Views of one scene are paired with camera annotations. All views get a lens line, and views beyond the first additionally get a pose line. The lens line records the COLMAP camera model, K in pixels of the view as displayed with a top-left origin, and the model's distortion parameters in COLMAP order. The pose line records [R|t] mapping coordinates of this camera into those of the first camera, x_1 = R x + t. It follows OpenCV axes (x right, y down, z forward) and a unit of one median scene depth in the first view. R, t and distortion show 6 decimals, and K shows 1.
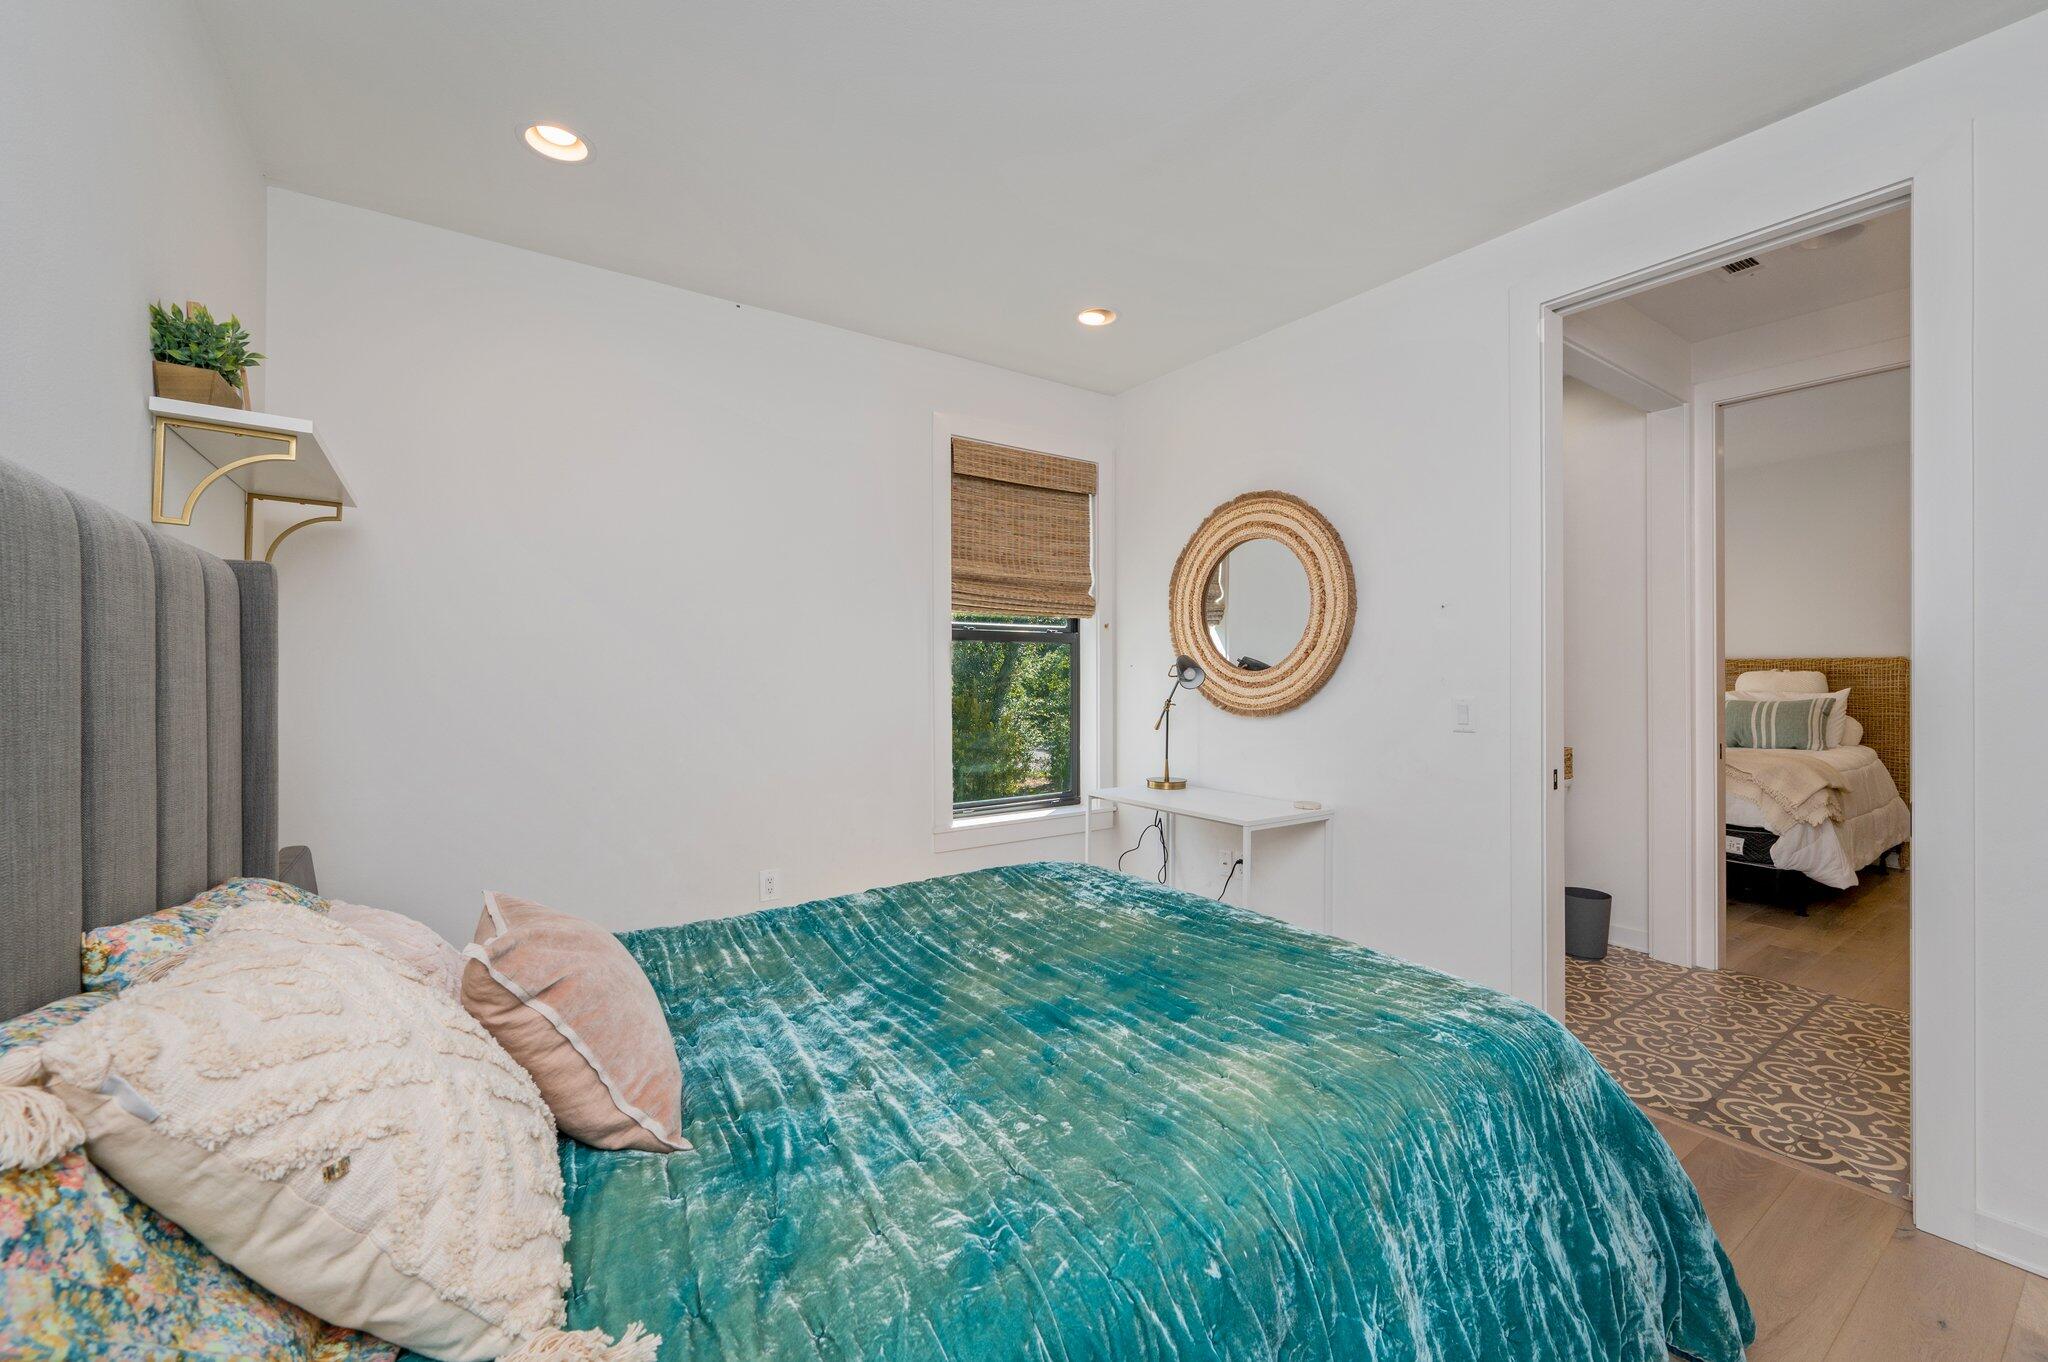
lens RADIAL K [[857.8, 0, 1037.7], [0, 857.8, 673.9], [0, 0, 1]] dist [0.018645, -0.000081]
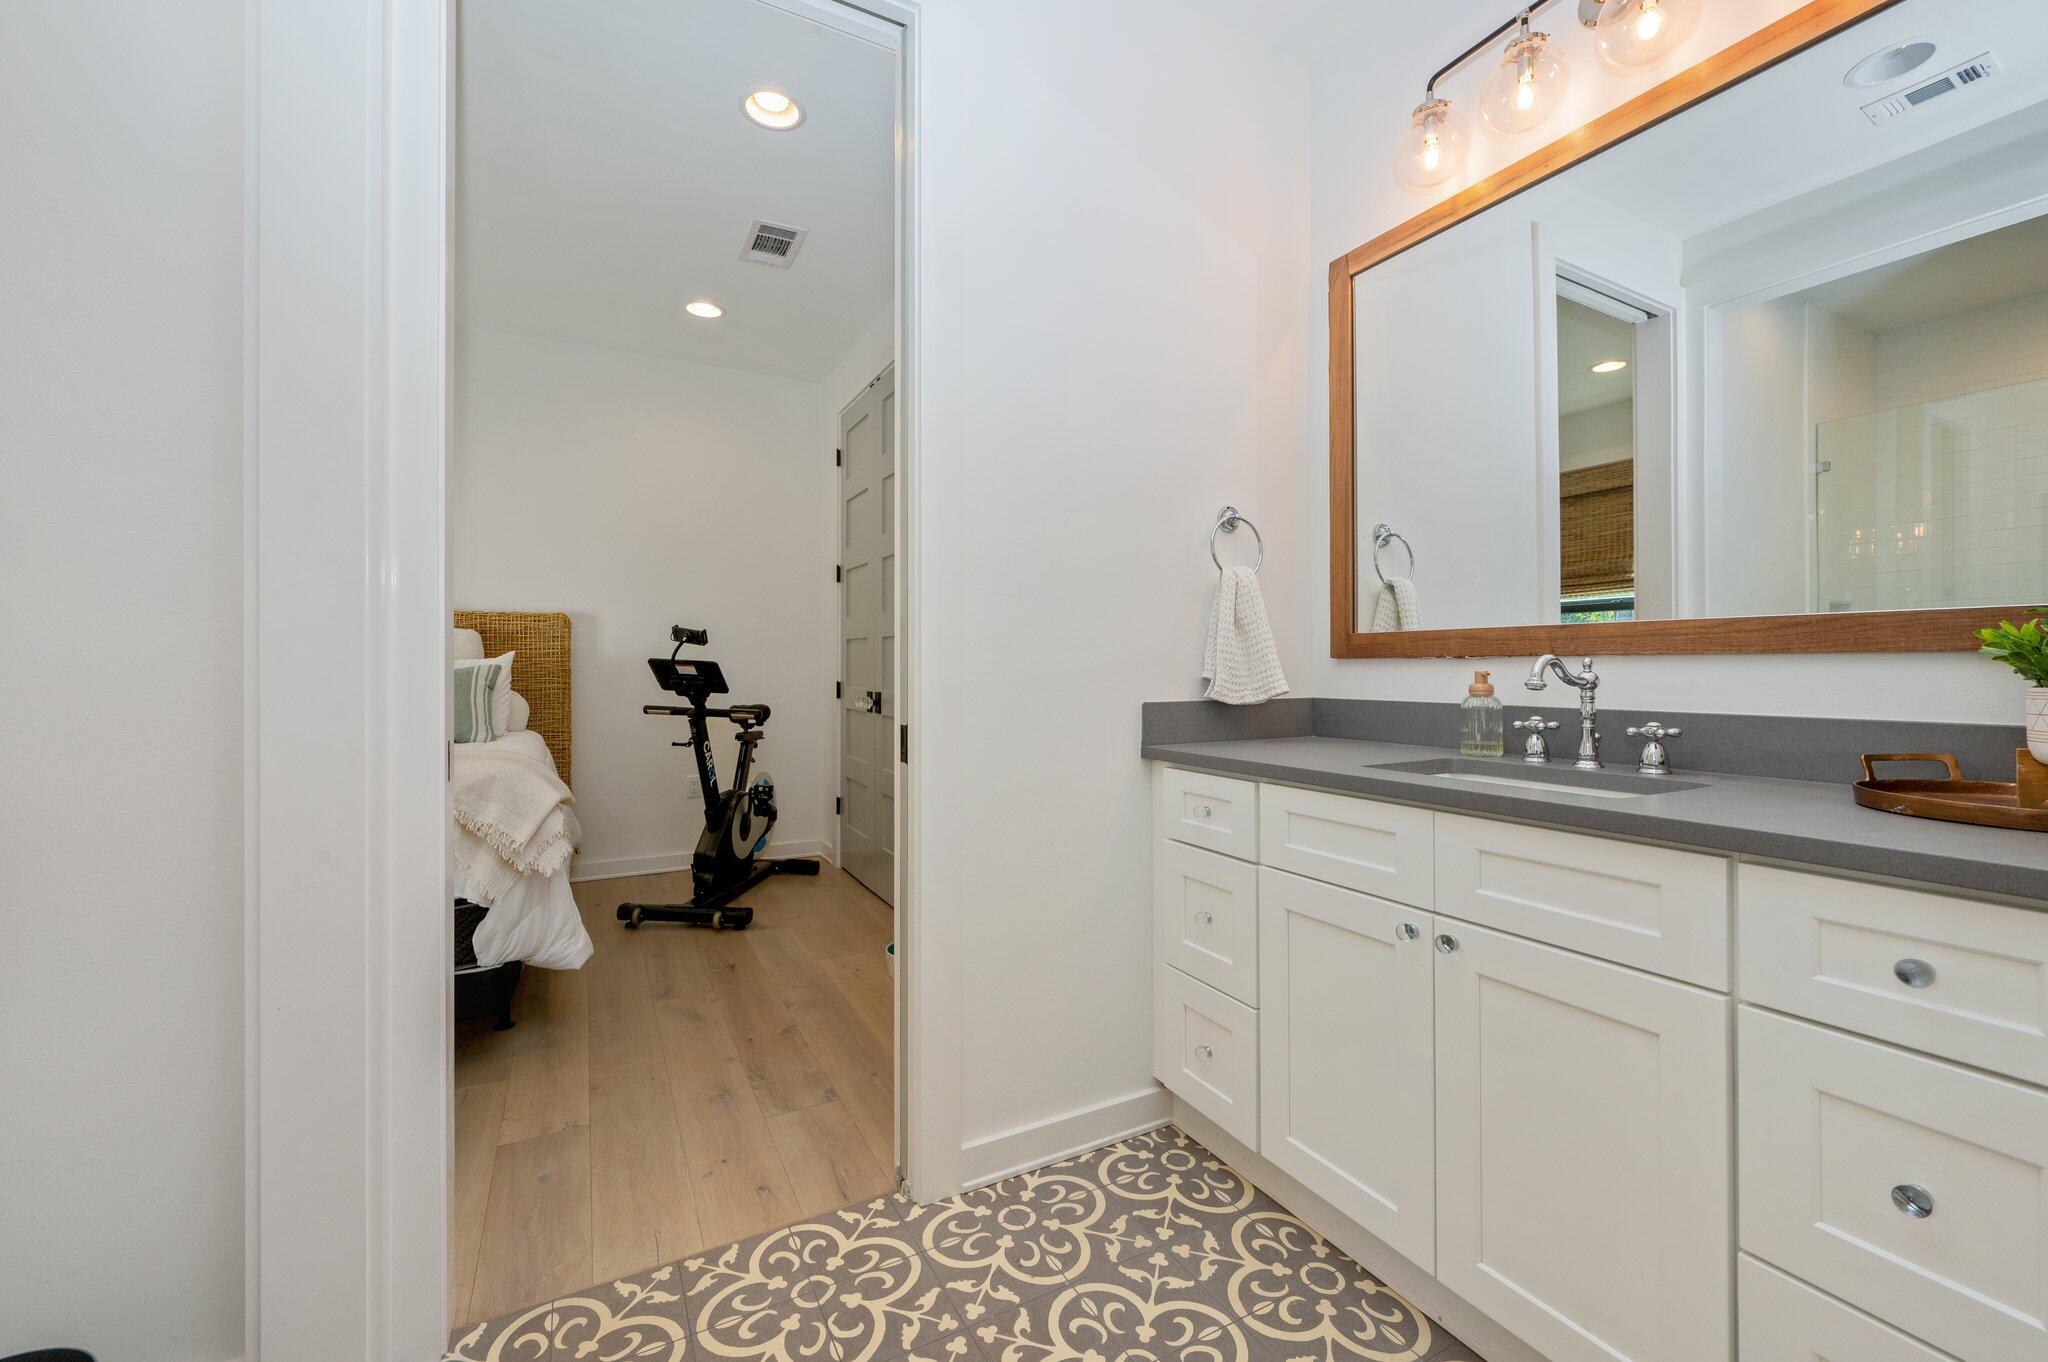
lens RADIAL K [[857.8, 0, 1037.7], [0, 857.8, 673.9], [0, 0, 1]] dist [0.018645, -0.000081]
pose [[0.168984, -0.003555, 0.985612, 0.301384], [0.004601, 0.999985, 0.002818, 0.033998], [-0.985608, 0.004058, 0.168997, 0.450022]]
